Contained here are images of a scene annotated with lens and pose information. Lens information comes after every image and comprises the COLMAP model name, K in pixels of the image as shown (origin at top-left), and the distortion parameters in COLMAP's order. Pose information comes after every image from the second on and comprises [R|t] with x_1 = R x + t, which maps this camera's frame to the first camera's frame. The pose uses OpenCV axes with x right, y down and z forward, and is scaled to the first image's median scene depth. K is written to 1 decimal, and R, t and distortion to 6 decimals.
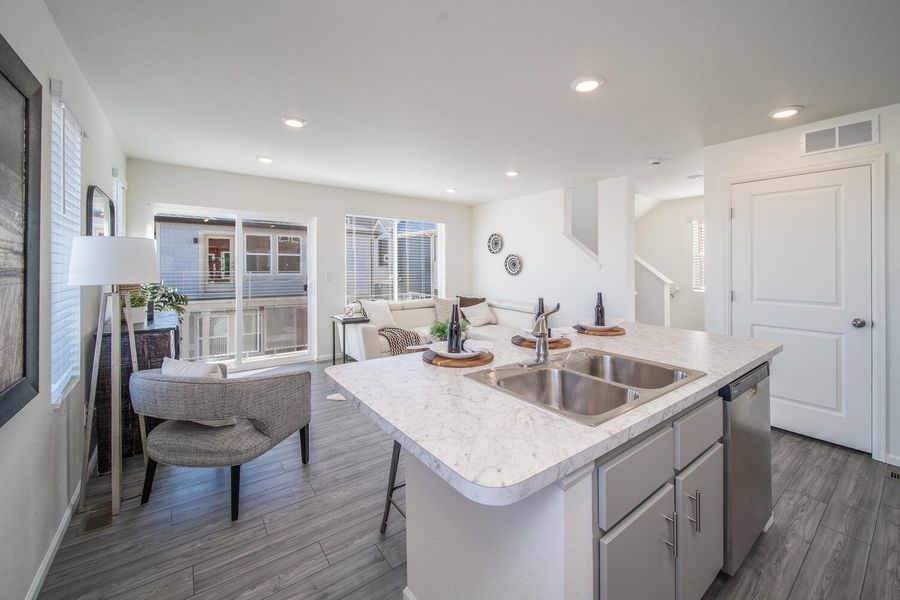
lens RADIAL K [[361.2, 0, 432.7], [0, 361.2, 263.1], [0, 0, 1]] dist [-0.000648, -0.000087]
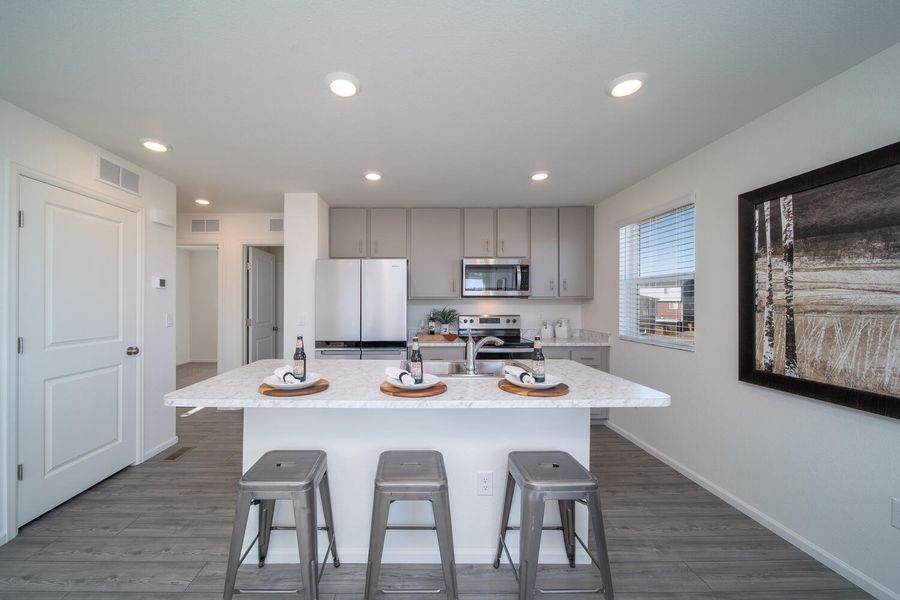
lens RADIAL K [[328.1, 0, 414.6], [0, 328.1, 303.2], [0, 0, 1]] dist [-0.003816, -0.000362]
pose [[-0.824852, -0.006613, 0.565310, -0.050128], [-0.010907, 0.999932, -0.004218, 0.005213], [-0.565243, -0.009645, -0.824868, 0.585143]]
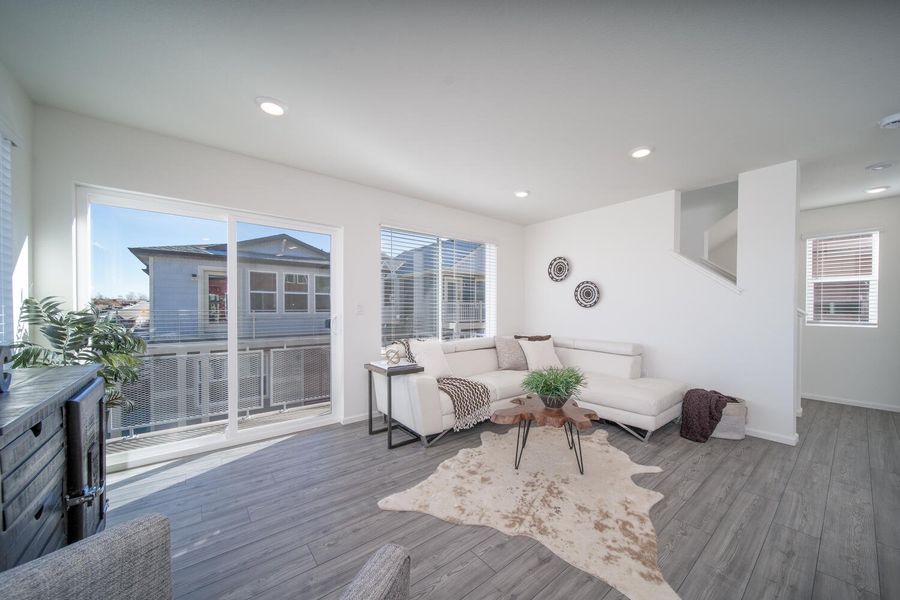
lens RADIAL K [[328.1, 0, 442.4], [0, 328.1, 300.5], [0, 0, 1]] dist [-0.003816, -0.000362]
pose [[0.998768, -0.002679, 0.049559, -0.136746], [0.003343, 0.999906, -0.013314, 0.027432], [-0.049519, 0.013464, 0.998682, 0.289019]]
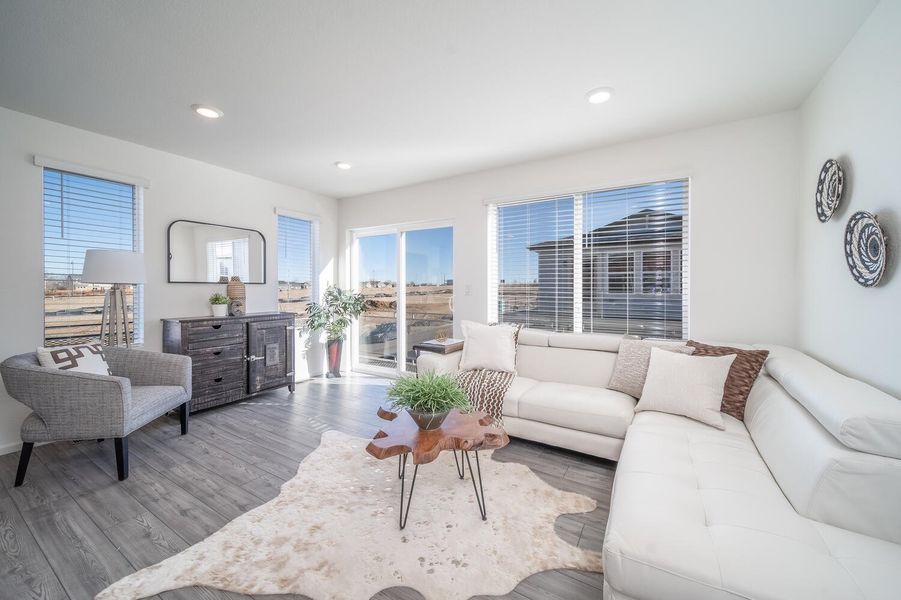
lens RADIAL K [[328.5, 0, 452.9], [0, 328.5, 293.2], [0, 0, 1]] dist [-0.003816, -0.000362]
pose [[0.413678, 0.007114, -0.910396, 0.319829], [0.006599, 0.999920, 0.010812, 0.034350], [0.910399, -0.010481, 0.413598, 0.610804]]
